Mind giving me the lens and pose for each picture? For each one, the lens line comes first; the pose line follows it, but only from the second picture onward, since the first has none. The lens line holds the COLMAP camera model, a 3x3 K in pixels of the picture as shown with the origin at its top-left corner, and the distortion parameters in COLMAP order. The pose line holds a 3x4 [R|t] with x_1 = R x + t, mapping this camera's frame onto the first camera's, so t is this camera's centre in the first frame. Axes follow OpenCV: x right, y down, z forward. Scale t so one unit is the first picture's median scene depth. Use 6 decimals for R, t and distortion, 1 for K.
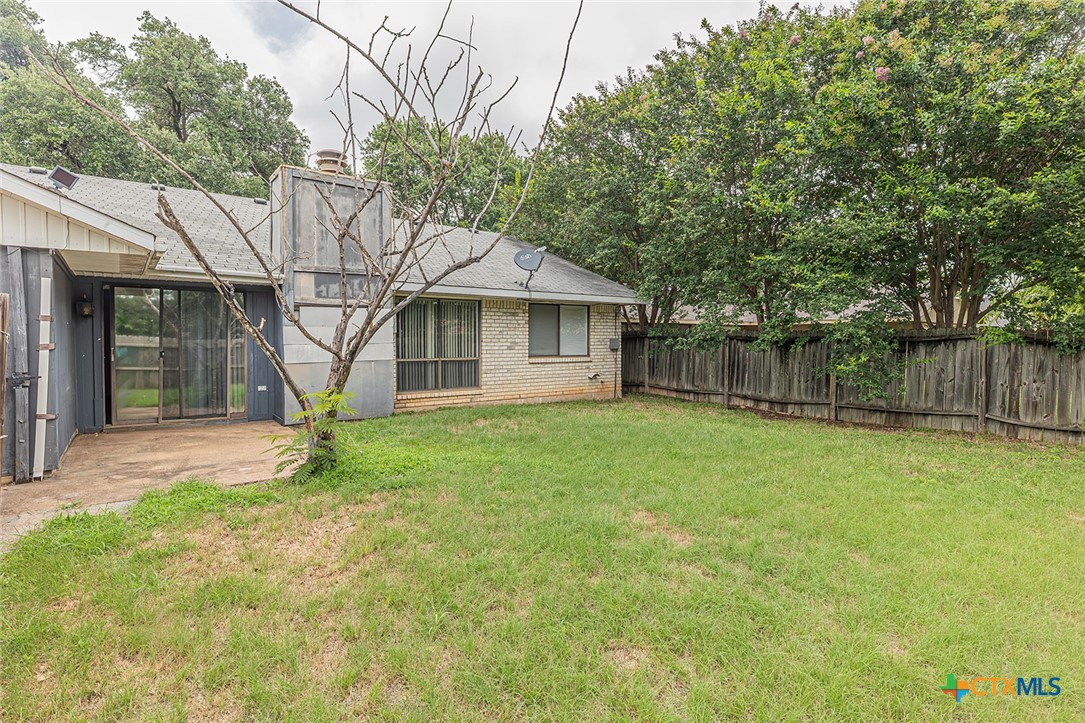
lens RADIAL K [[531.0, 0, 547.2], [0, 531.0, 358.2], [0, 0, 1]] dist [0.006624, 0.000227]
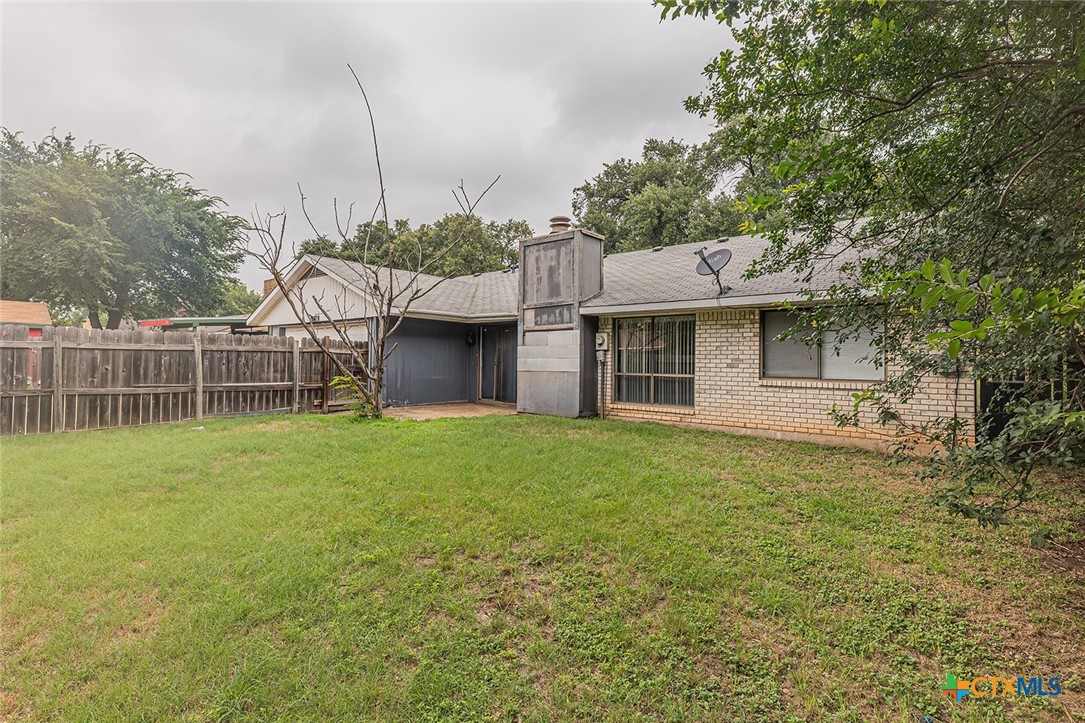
lens RADIAL K [[531.0, 0, 544.1], [0, 531.0, 358.4], [0, 0, 1]] dist [0.006624, 0.000227]
pose [[0.216998, -0.001923, -0.976170, 0.721818], [-0.045924, 0.998871, -0.012176, -0.007173], [0.975091, 0.047472, 0.216665, 0.541126]]
